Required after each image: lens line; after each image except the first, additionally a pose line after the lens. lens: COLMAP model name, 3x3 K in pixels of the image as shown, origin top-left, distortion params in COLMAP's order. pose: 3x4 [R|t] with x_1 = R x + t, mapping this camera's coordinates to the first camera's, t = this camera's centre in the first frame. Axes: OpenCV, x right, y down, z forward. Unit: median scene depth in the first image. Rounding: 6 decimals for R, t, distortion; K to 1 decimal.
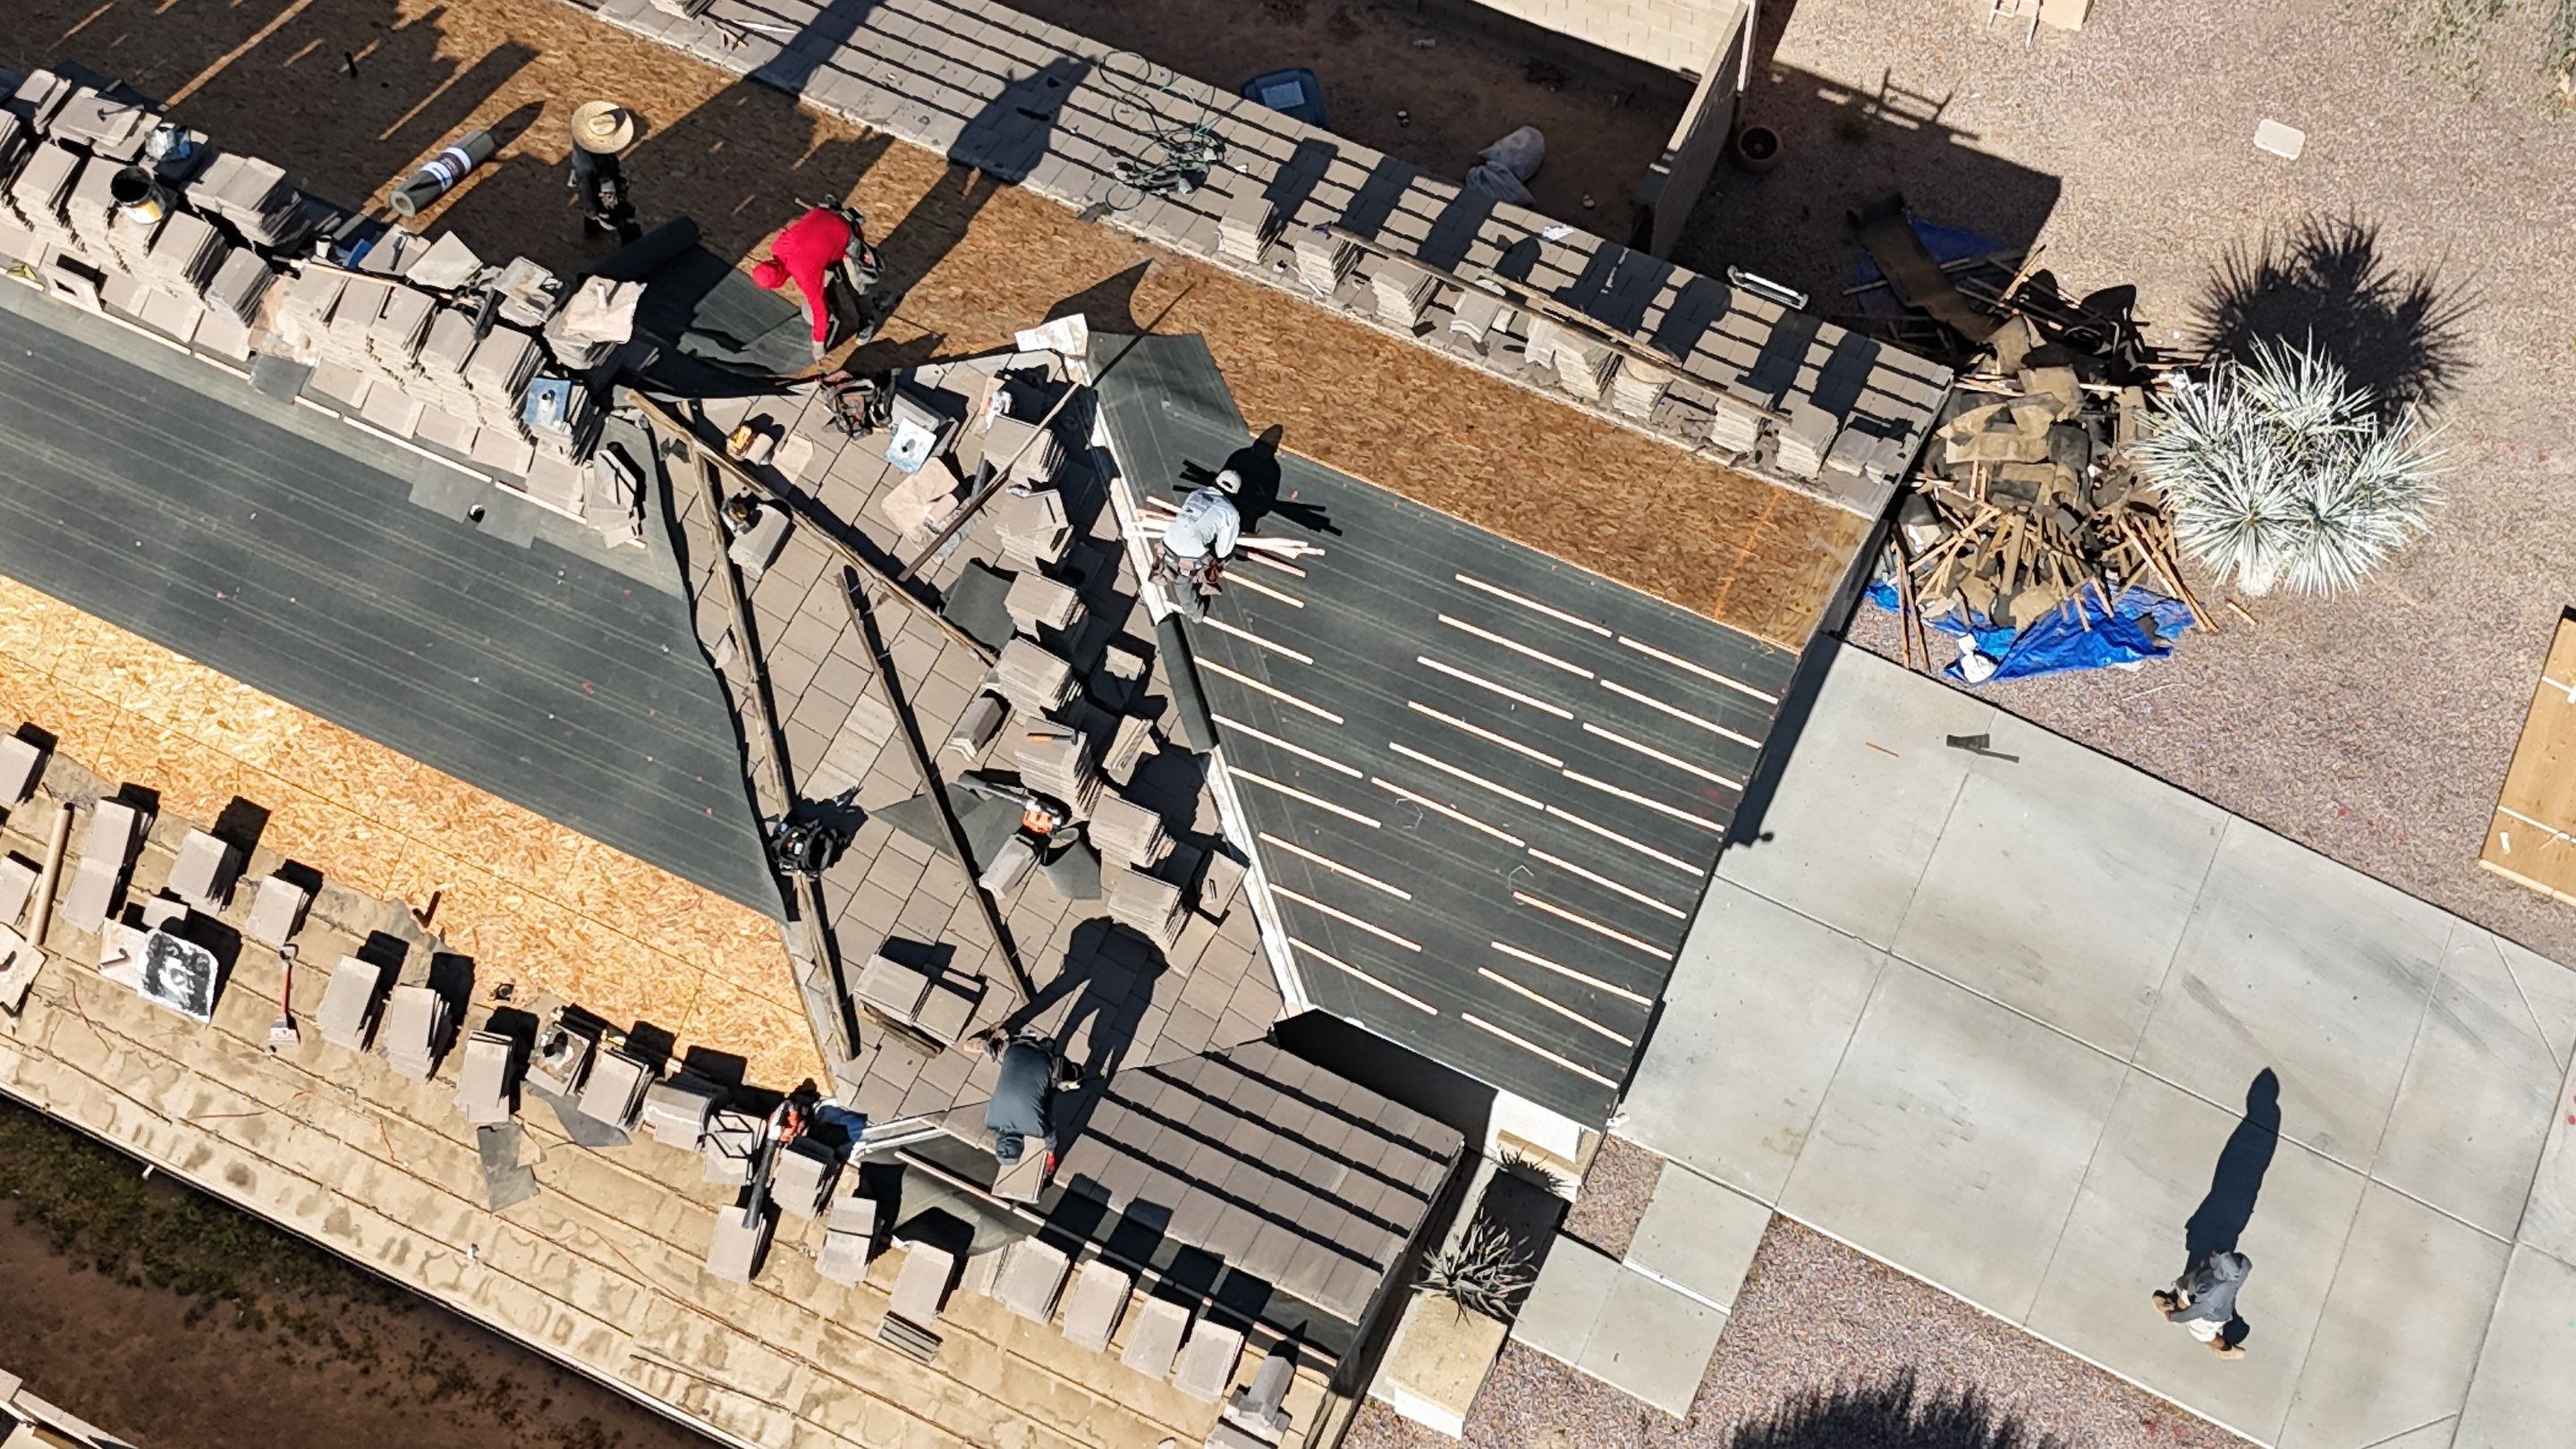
lens RADIAL K [[3462.7, 0, 1320.1], [0, 3462.7, 727.5], [0, 0, 1]] dist [0.107208, 0.000000]
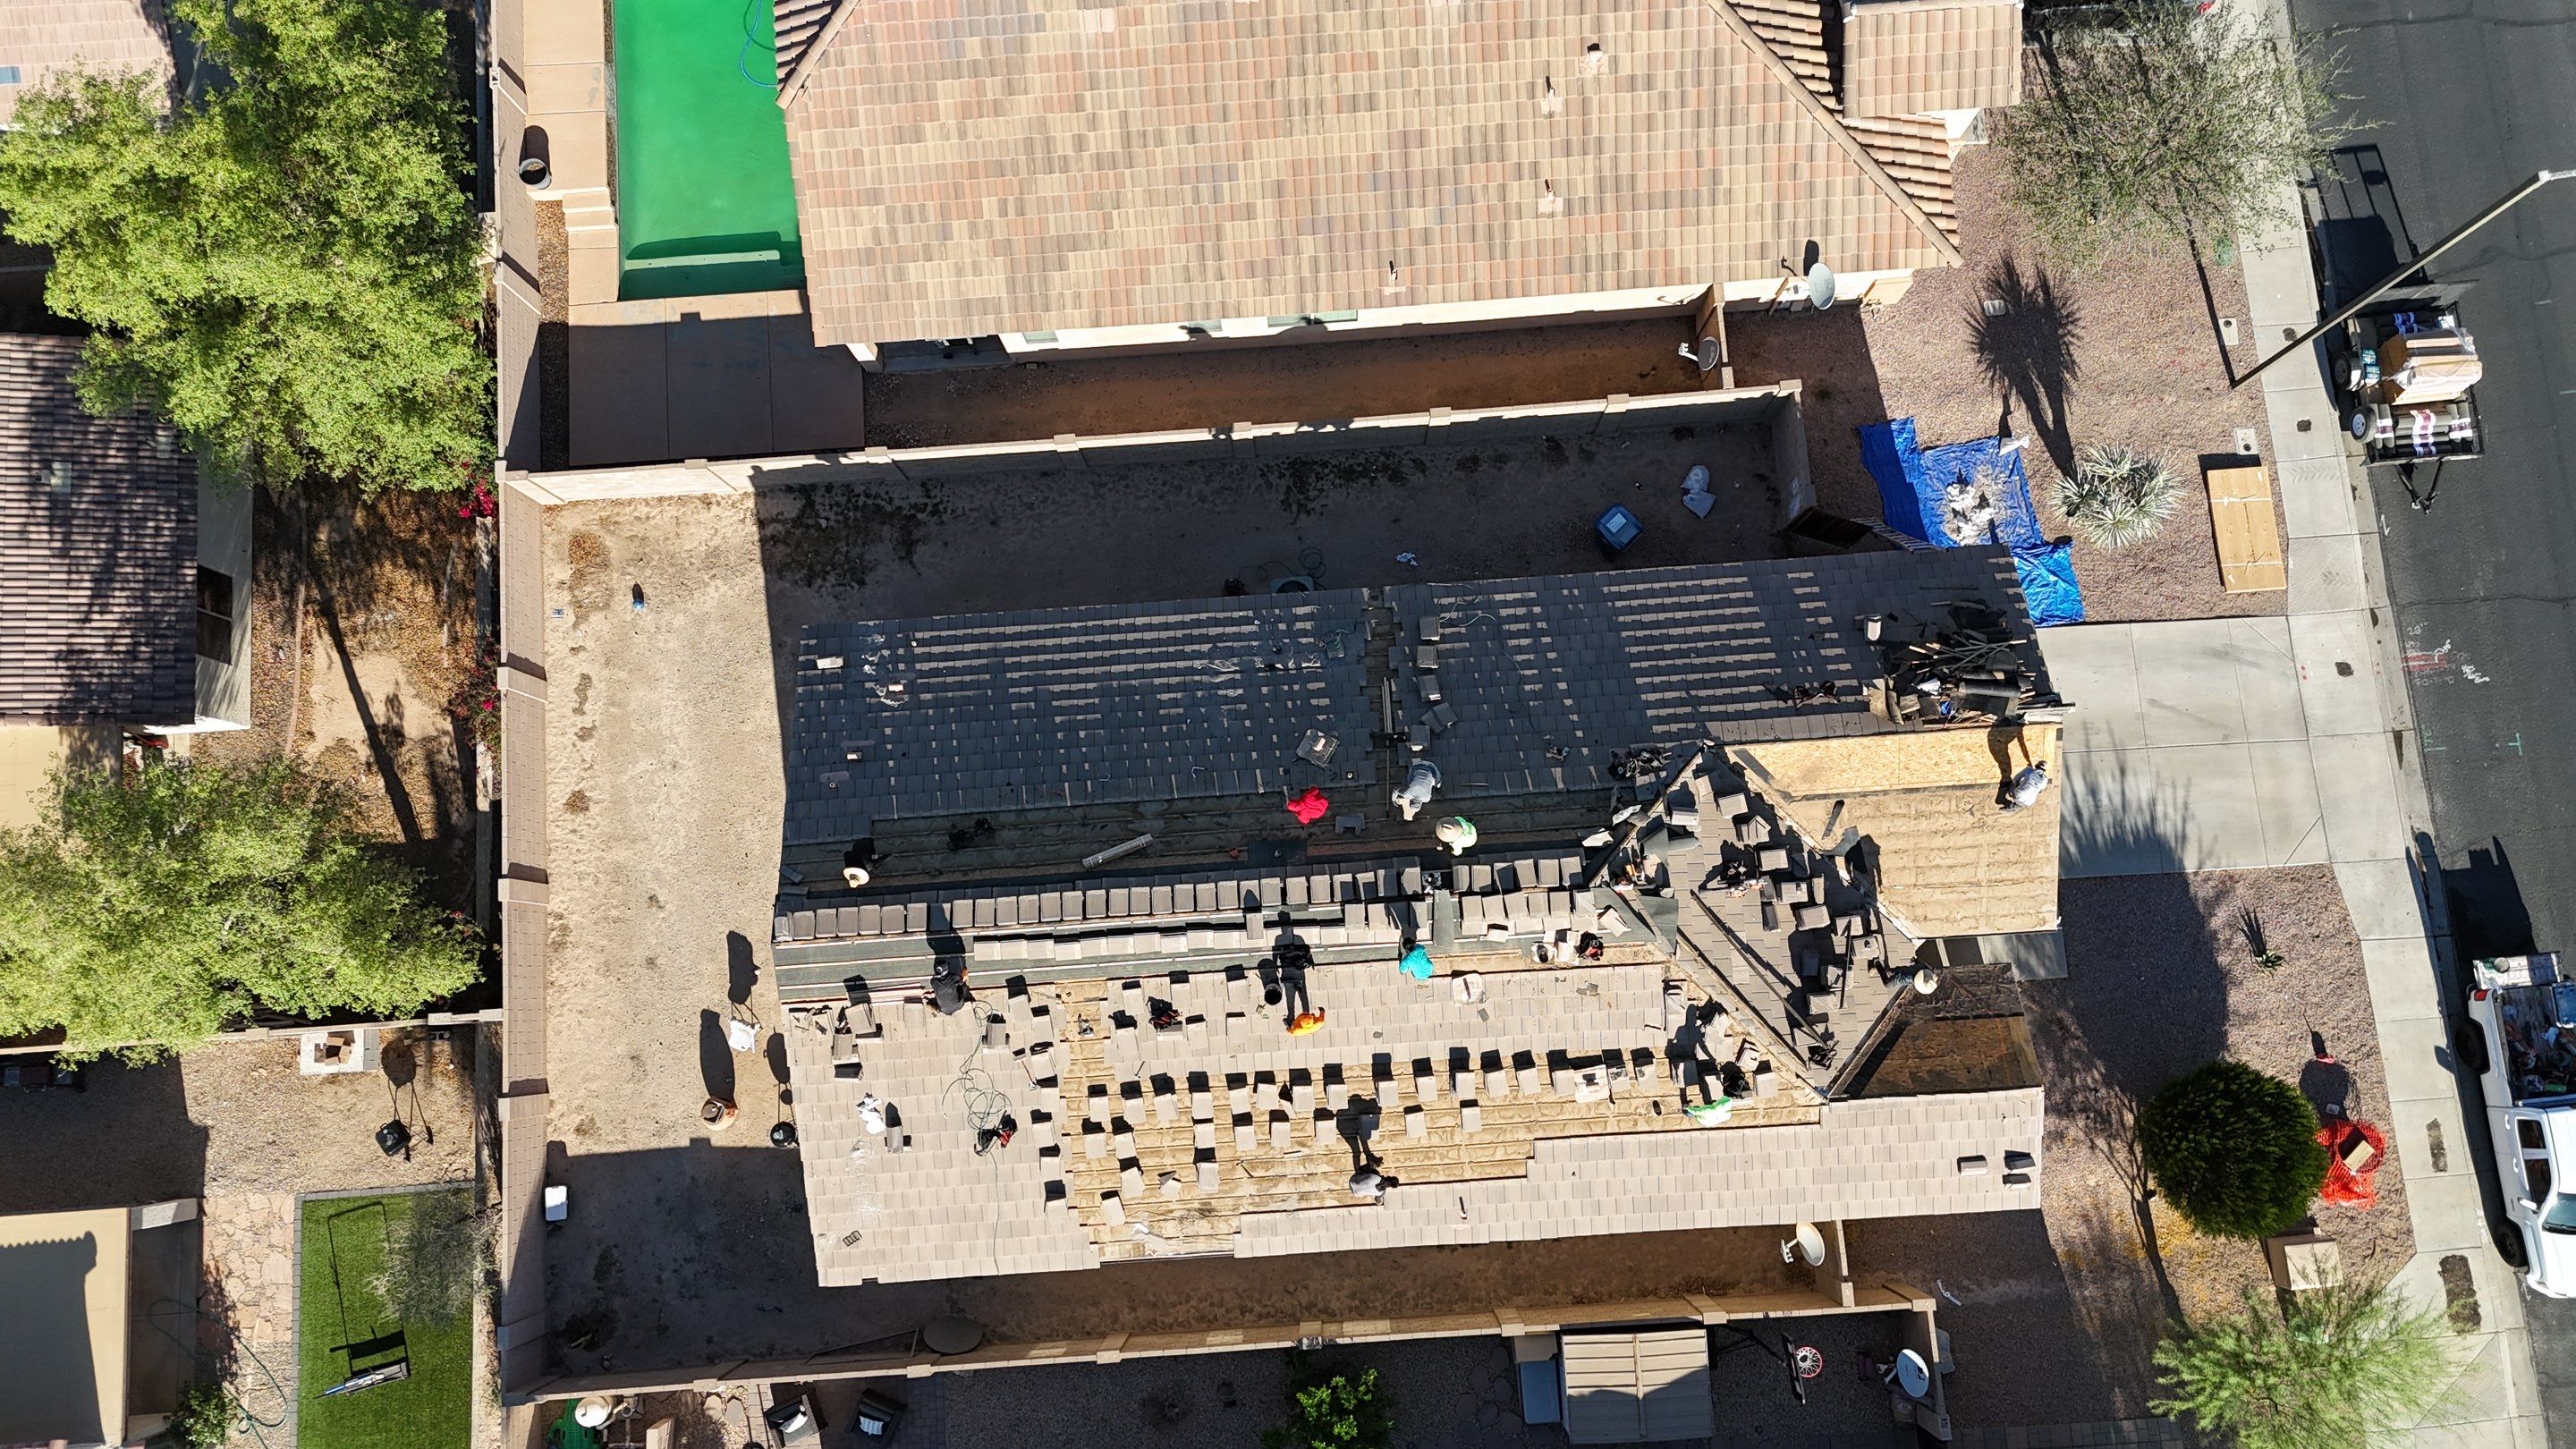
lens RADIAL K [[1914.0, 0, 1298.8], [0, 1914.0, 729.2], [0, 0, 1]] dist [0.055114, -0.043268]
pose [[0.869588, -0.486115, 0.086651, -0.424365], [0.441468, 0.844009, 0.304555, -0.638486], [-0.221183, -0.226584, 0.948545, -0.135657]]
